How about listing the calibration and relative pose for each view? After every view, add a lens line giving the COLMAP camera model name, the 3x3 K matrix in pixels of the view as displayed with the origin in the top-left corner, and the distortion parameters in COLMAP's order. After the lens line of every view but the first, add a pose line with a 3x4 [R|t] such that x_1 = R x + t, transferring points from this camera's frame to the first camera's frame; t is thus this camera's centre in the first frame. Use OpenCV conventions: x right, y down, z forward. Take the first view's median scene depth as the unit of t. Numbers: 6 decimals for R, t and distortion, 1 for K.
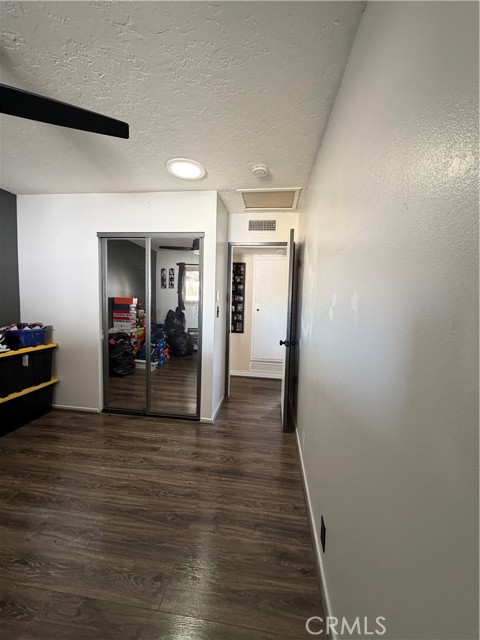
lens RADIAL K [[255.9, 0, 238.2], [0, 255.9, 315.6], [0, 0, 1]] dist [-0.002259, 0.000898]
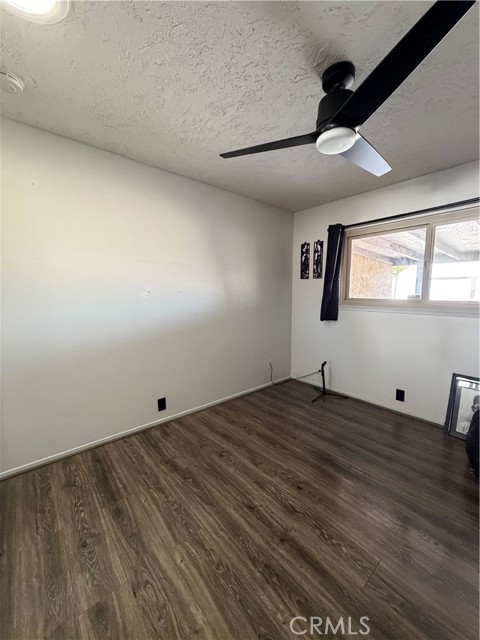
lens RADIAL K [[255.9, 0, 238.9], [0, 255.9, 323.0], [0, 0, 1]] dist [-0.002259, 0.000898]
pose [[-0.739822, -0.129440, 0.660234, -0.991936], [0.004326, 0.980383, 0.197054, -0.118591], [-0.672789, 0.148641, -0.724749, 1.426246]]
